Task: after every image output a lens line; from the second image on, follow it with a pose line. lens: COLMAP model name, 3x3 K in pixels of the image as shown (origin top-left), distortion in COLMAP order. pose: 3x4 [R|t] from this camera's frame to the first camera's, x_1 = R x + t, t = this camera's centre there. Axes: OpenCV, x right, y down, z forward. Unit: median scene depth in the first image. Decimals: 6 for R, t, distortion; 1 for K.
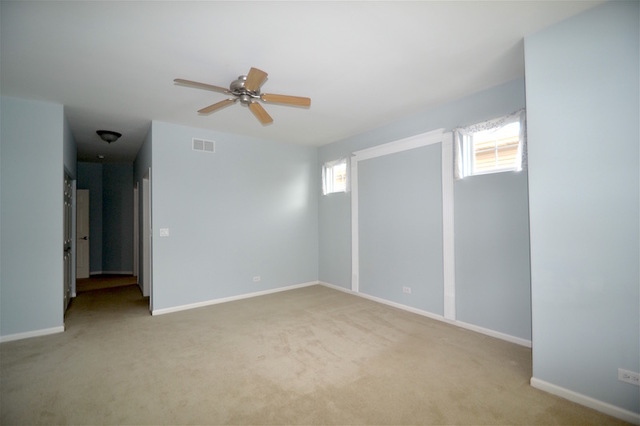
lens RADIAL K [[281.0, 0, 318.4], [0, 281.0, 214.0], [0, 0, 1]] dist [0.001448, -0.015406]
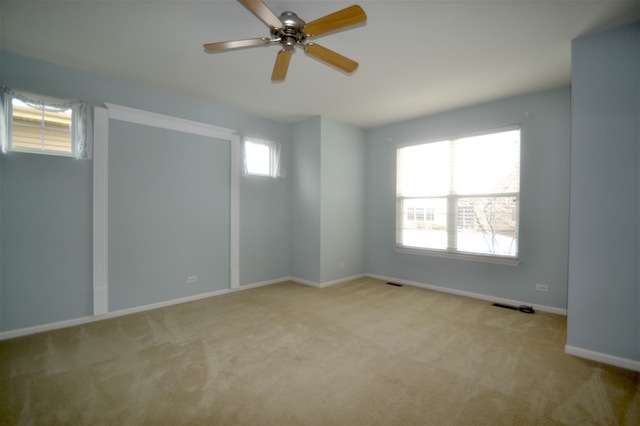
lens RADIAL K [[294.3, 0, 320.0], [0, 294.3, 213.0], [0, 0, 1]] dist [-0.013501, -0.000686]
pose [[-0.134902, 0.003925, 0.990851, -0.680602], [-0.012944, 0.999900, -0.005724, 0.039505], [-0.990774, -0.013598, -0.134837, 0.650578]]
